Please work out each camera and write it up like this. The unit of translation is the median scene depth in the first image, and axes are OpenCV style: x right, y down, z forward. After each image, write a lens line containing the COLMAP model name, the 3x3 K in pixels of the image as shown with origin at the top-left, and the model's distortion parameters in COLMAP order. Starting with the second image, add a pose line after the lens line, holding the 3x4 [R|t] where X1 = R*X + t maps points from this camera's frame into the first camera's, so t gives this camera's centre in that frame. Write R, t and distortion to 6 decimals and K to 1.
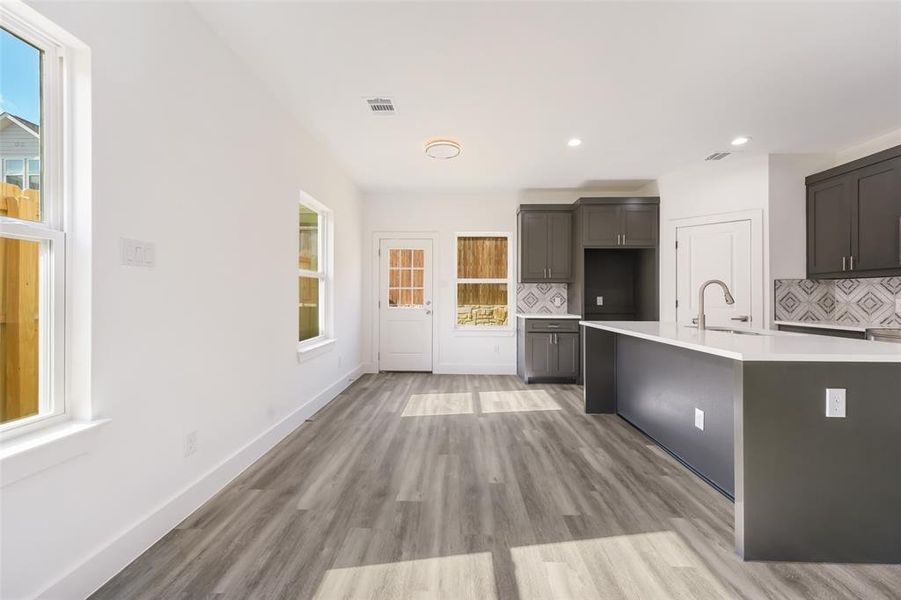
lens RADIAL K [[358.0, 0, 445.7], [0, 358.0, 295.2], [0, 0, 1]] dist [0.000054, -0.000611]
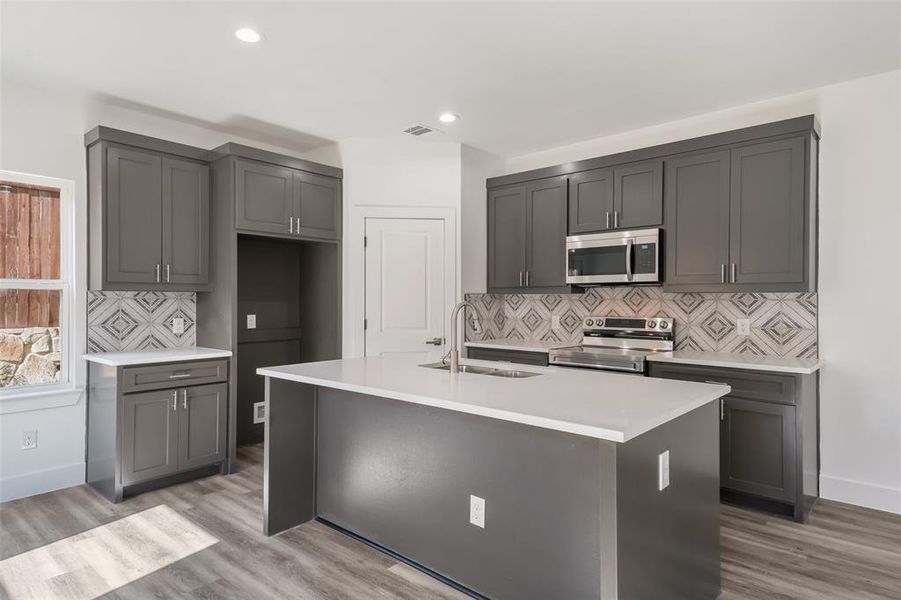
lens RADIAL K [[516.7, 0, 446.3], [0, 516.7, 298.2], [0, 0, 1]] dist [0.039389, -0.002542]
pose [[0.635933, -0.000260, 0.771744, -0.051851], [-0.001966, 0.999996, 0.001957, -0.035474], [-0.771741, -0.002762, 0.635930, 0.257187]]
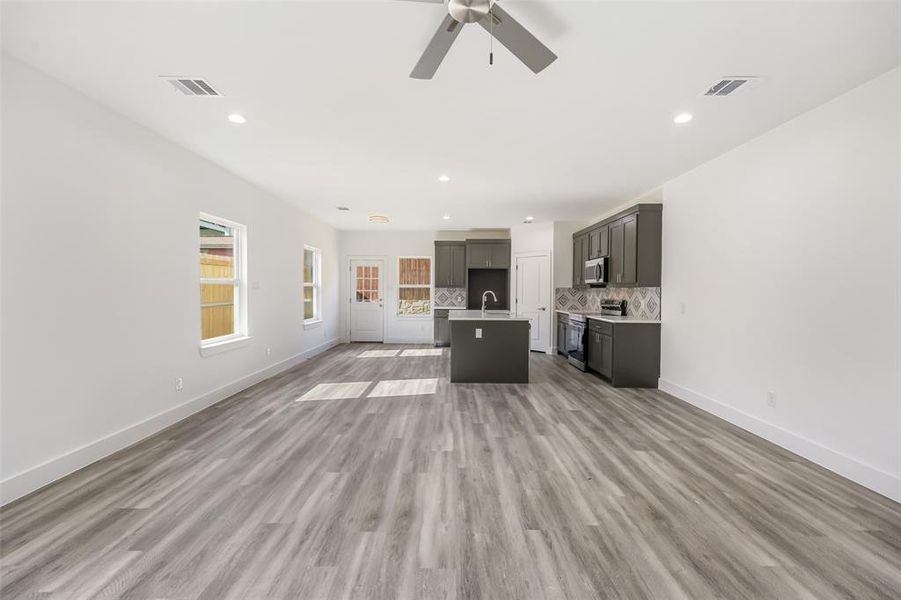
lens RADIAL K [[358.0, 0, 445.7], [0, 358.0, 295.2], [0, 0, 1]] dist [0.000054, -0.000611]
pose [[0.999721, 0.001238, 0.023596, 0.290706], [-0.001619, 0.999869, 0.016123, -0.035935], [-0.023572, -0.016156, 0.999592, -0.881485]]
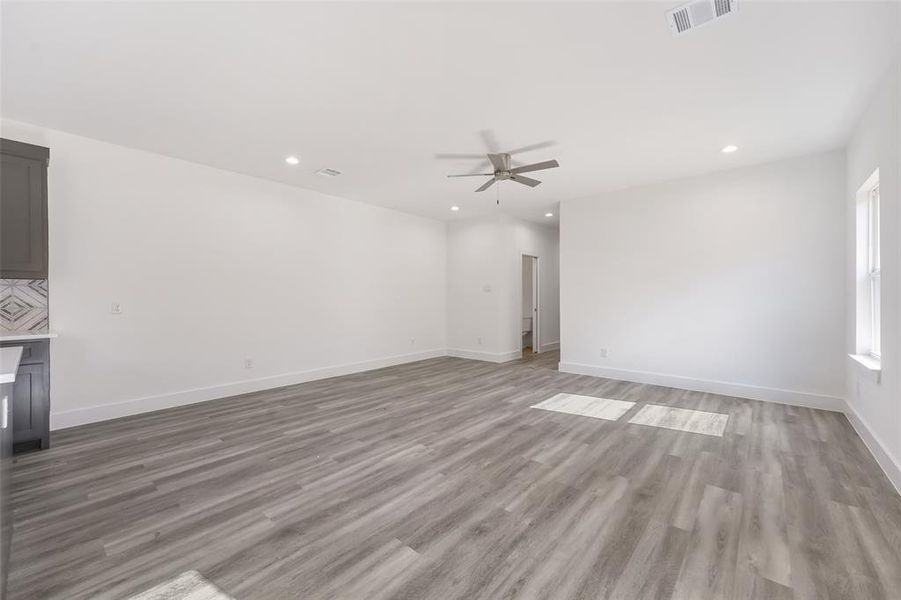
lens RADIAL K [[354.9, 0, 451.8], [0, 354.9, 299.5], [0, 0, 1]] dist [0.002112, 0.000021]
pose [[-0.779852, -0.006536, 0.625930, -0.194031], [-0.001186, 0.999959, 0.008963, -0.008083], [-0.625963, 0.006247, -0.779828, 0.398779]]
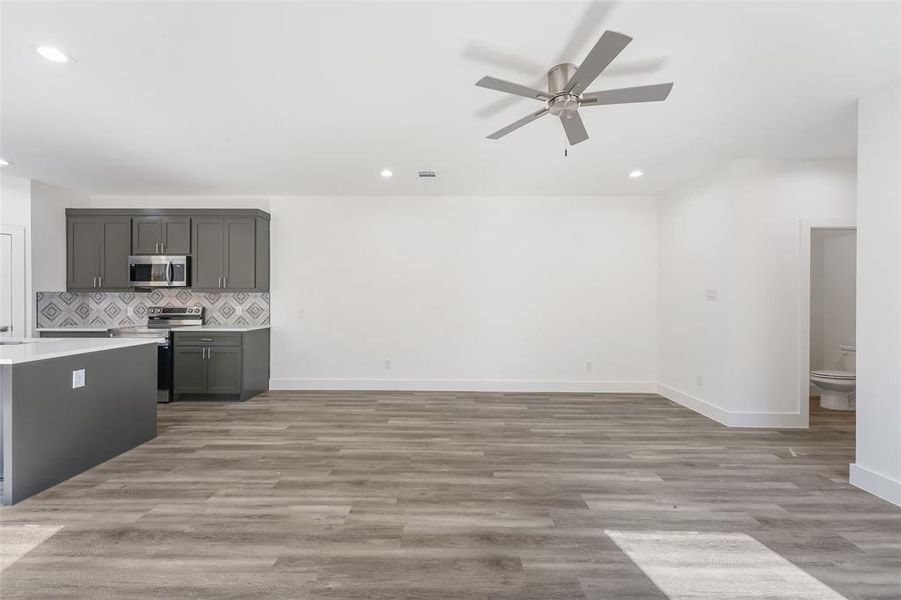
lens RADIAL K [[359.3, 0, 449.9], [0, 359.3, 295.1], [0, 0, 1]] dist [0.003526, 0.000517]
pose [[-0.025879, -0.000223, 0.999665, -0.260221], [-0.002993, 0.999996, 0.000146, -0.038643], [-0.999661, -0.002988, -0.025879, -0.280154]]
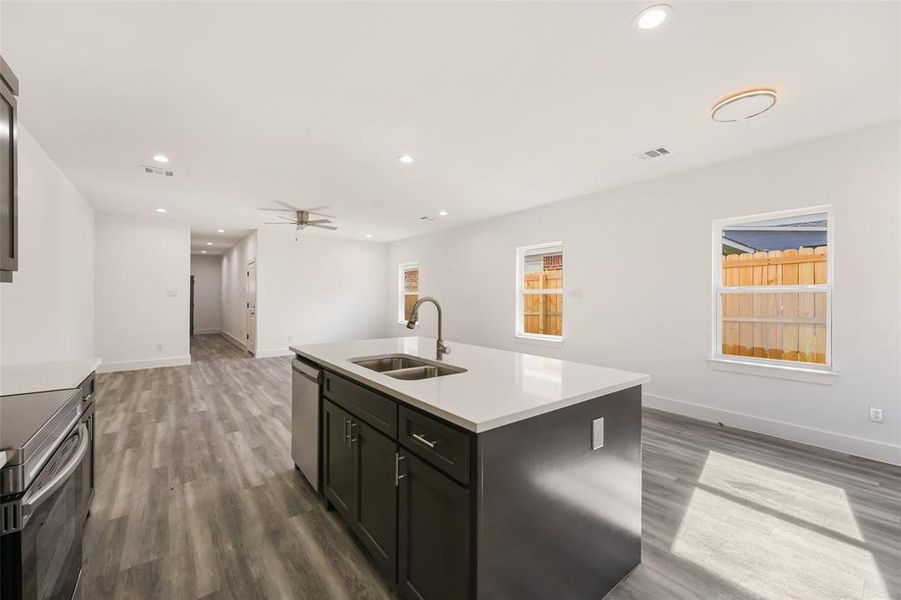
lens RADIAL K [[354.9, 0, 451.8], [0, 354.9, 299.5], [0, 0, 1]] dist [0.002112, 0.000021]
pose [[-0.757380, -0.003186, -0.652966, 0.844578], [-0.006210, 0.999978, 0.002324, -0.030115], [0.652945, 0.005815, -0.757383, 1.130760]]
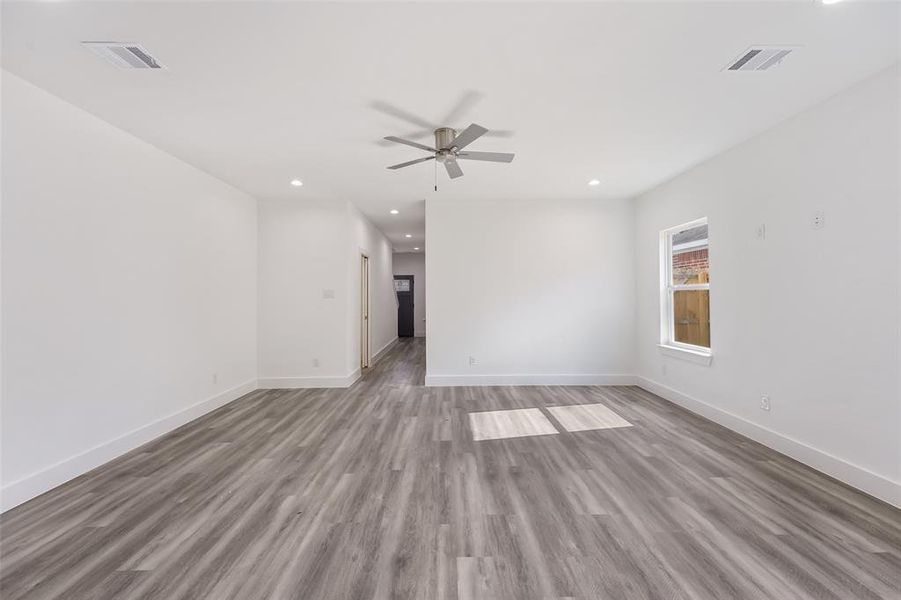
lens RADIAL K [[359.3, 0, 449.9], [0, 359.3, 295.1], [0, 0, 1]] dist [0.003526, 0.000517]
pose [[-0.998983, 0.002499, -0.045021, 0.353245], [0.002794, 0.999975, -0.006495, -0.033053], [0.045004, -0.006614, -0.998965, 0.327073]]
